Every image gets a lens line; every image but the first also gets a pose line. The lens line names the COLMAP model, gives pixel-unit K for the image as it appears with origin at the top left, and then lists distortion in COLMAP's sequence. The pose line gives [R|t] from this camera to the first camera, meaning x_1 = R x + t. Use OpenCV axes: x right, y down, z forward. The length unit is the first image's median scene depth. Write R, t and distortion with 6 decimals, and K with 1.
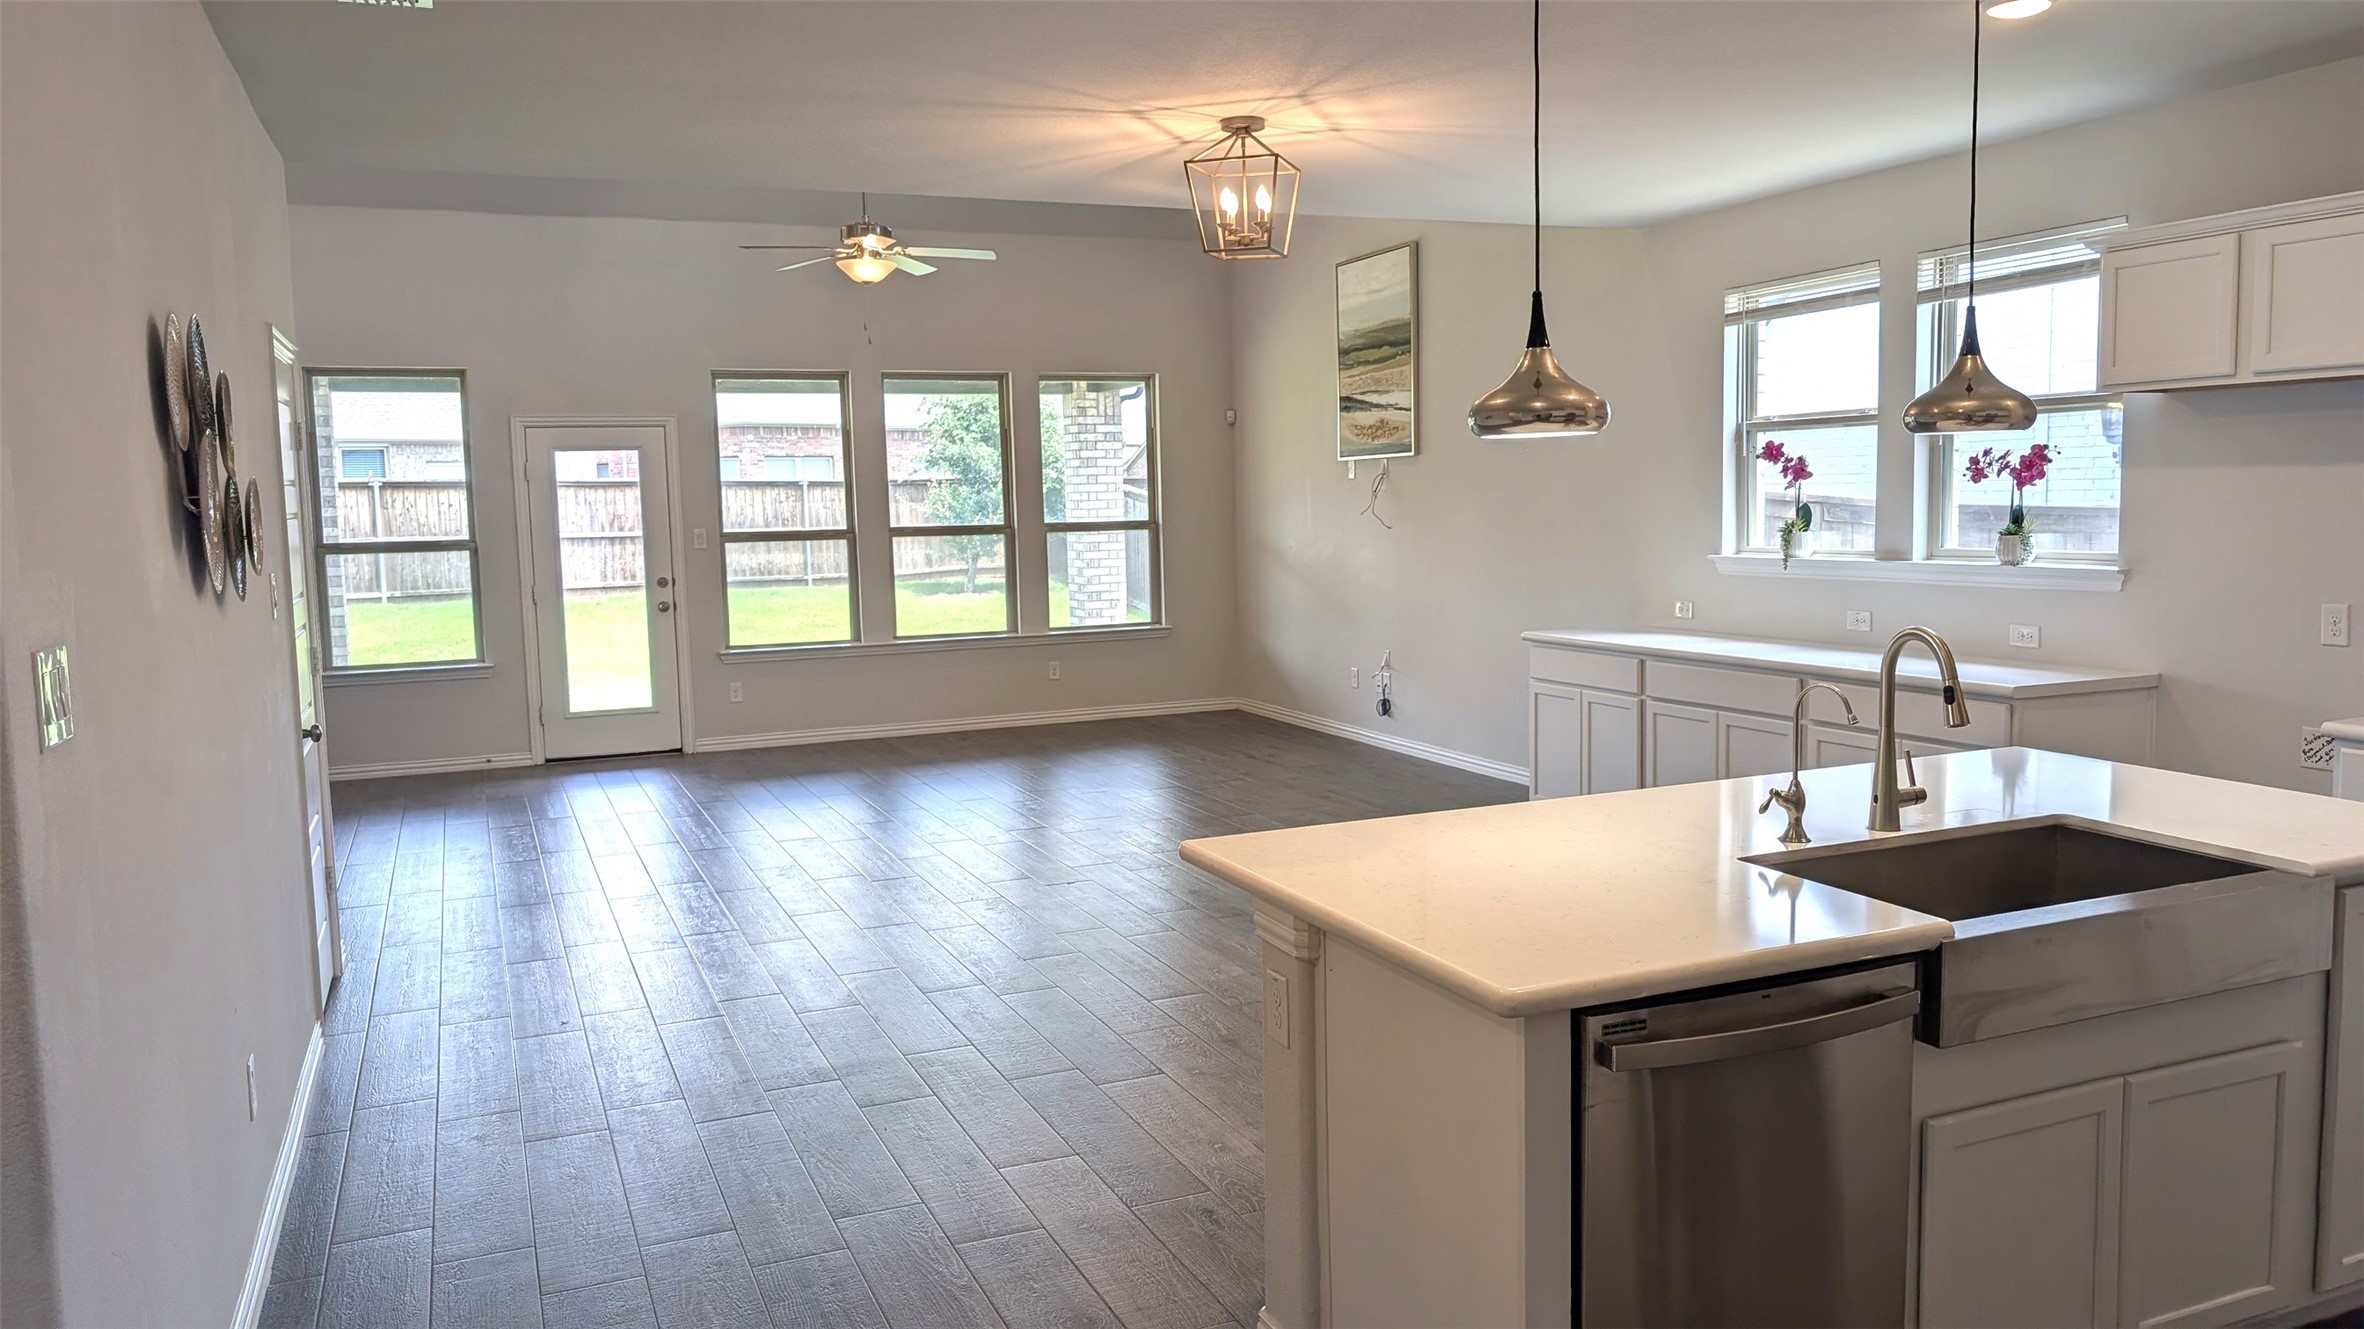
lens RADIAL K [[1694.6, 0, 1205.1], [0, 1694.6, 654.3], [0, 0, 1]] dist [0.050169, -0.054957]
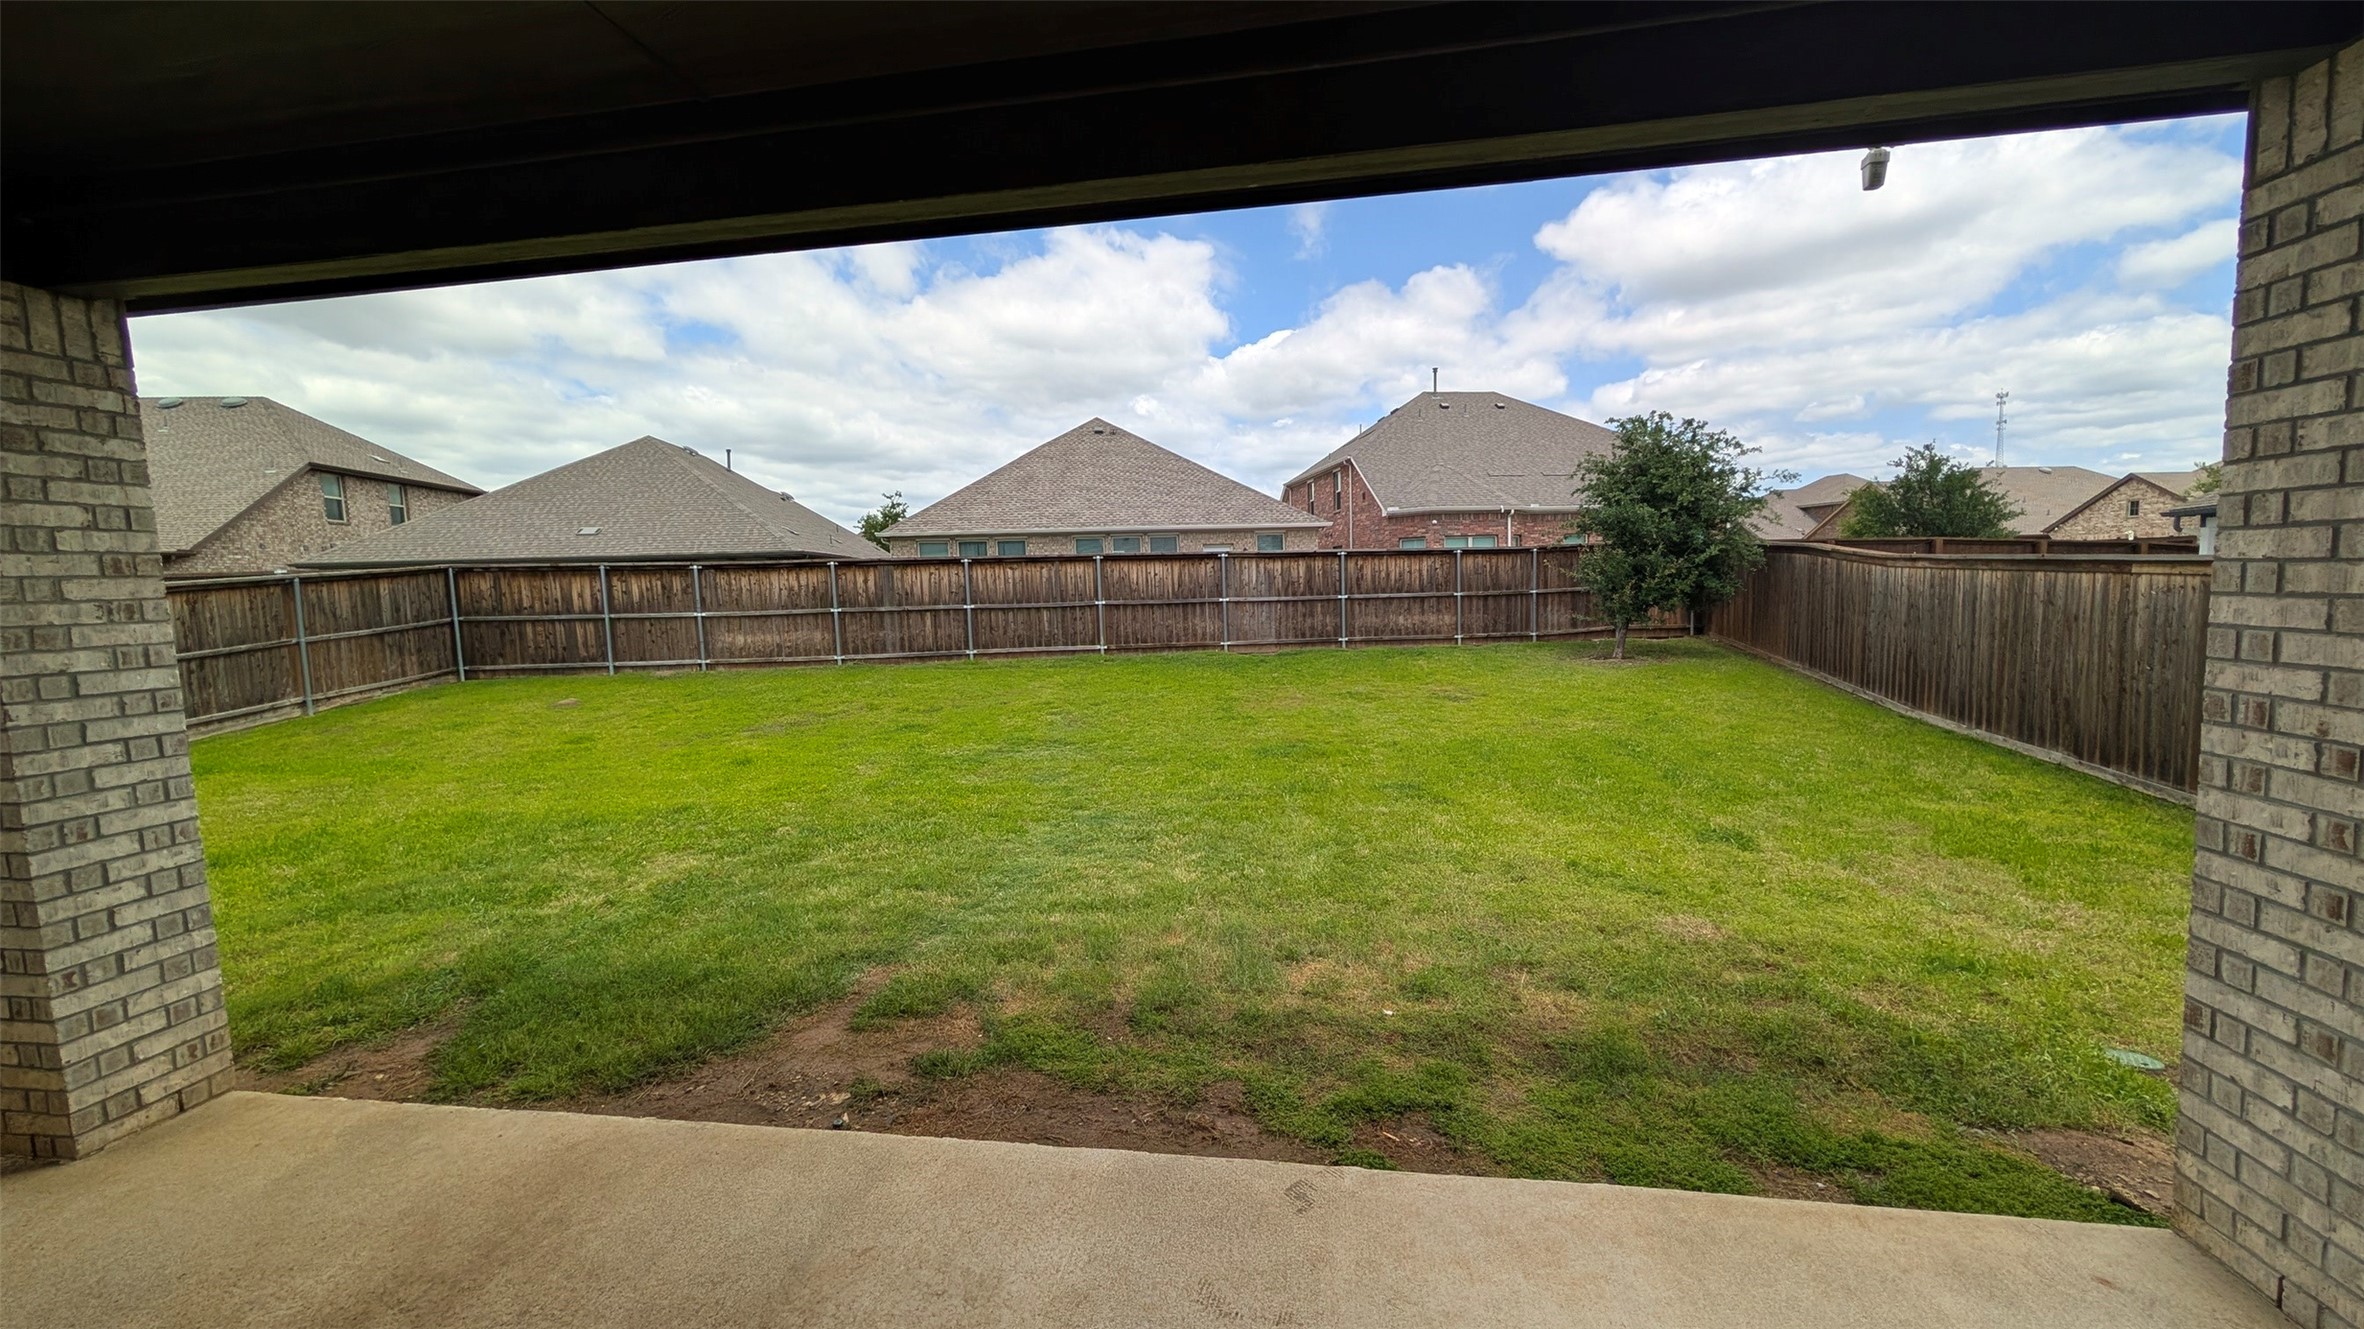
lens RADIAL K [[887.0, 0, 1184.4], [0, 887.0, 663.4], [0, 0, 1]] dist [0.000832, 0.000116]
pose [[0.843213, 0.046995, -0.535521, -0.213445], [-0.039629, 0.998895, 0.025259, -0.103333], [0.536116, -0.000077, 0.844144, 1.219420]]
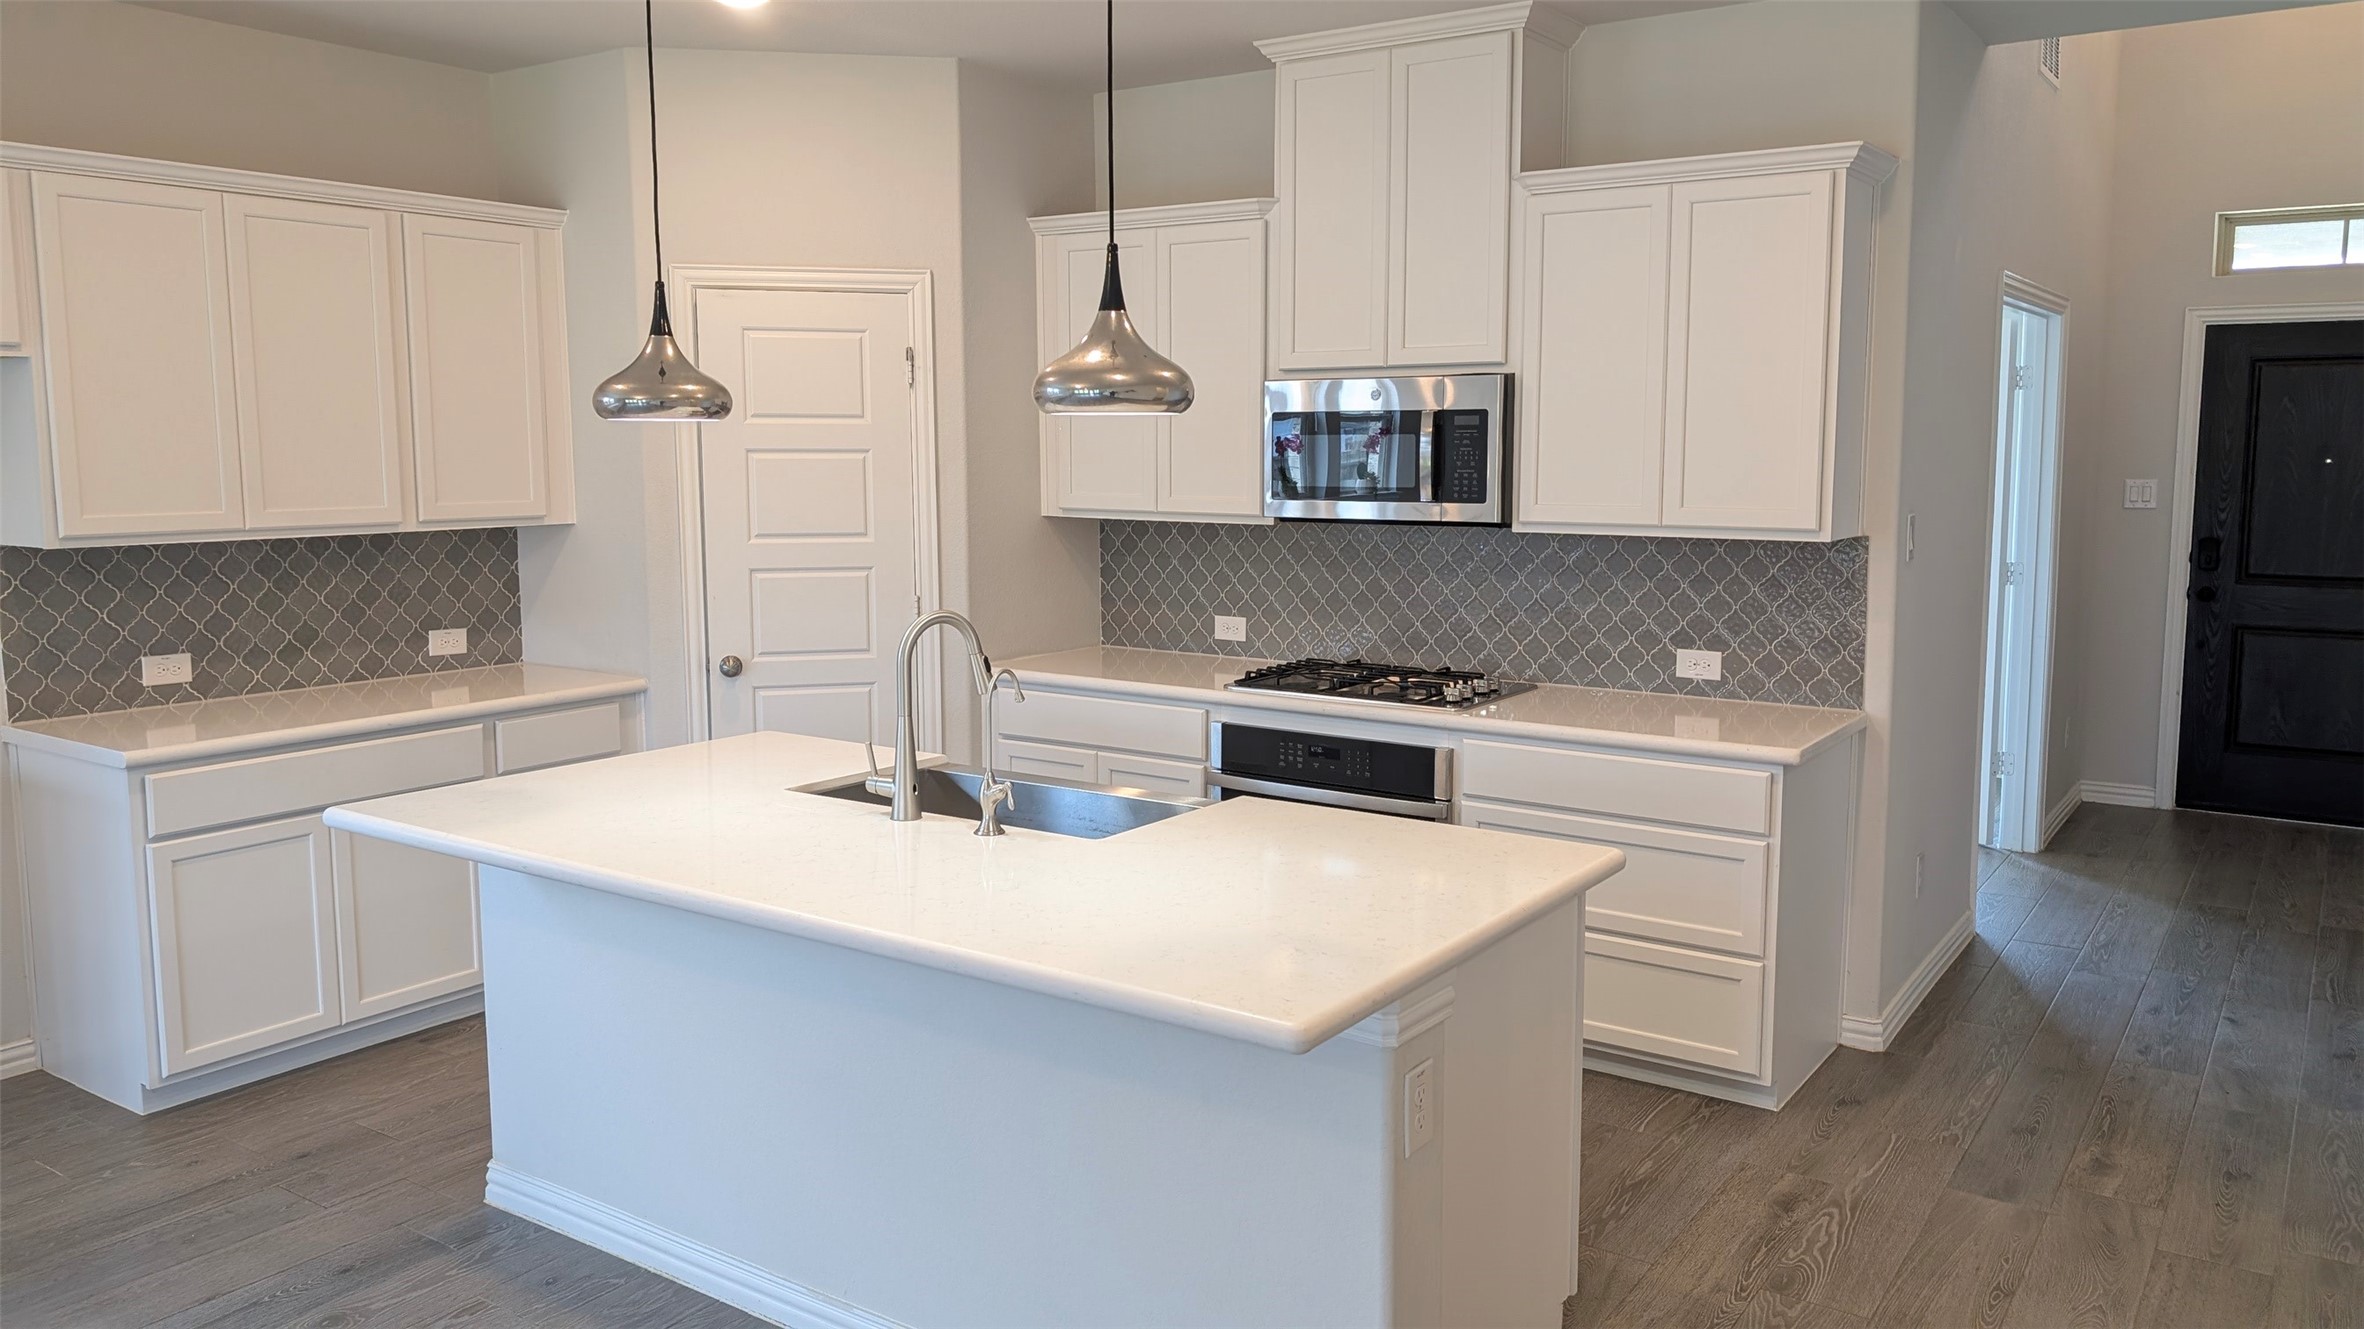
lens RADIAL K [[1694.6, 0, 1199.6], [0, 1694.6, 638.1], [0, 0, 1]] dist [0.050169, -0.054957]
pose [[-0.531252, -0.076221, 0.843778, -0.173220], [0.095920, 0.984130, 0.149291, -0.044123], [-0.841766, 0.160246, -0.515510, 0.445124]]
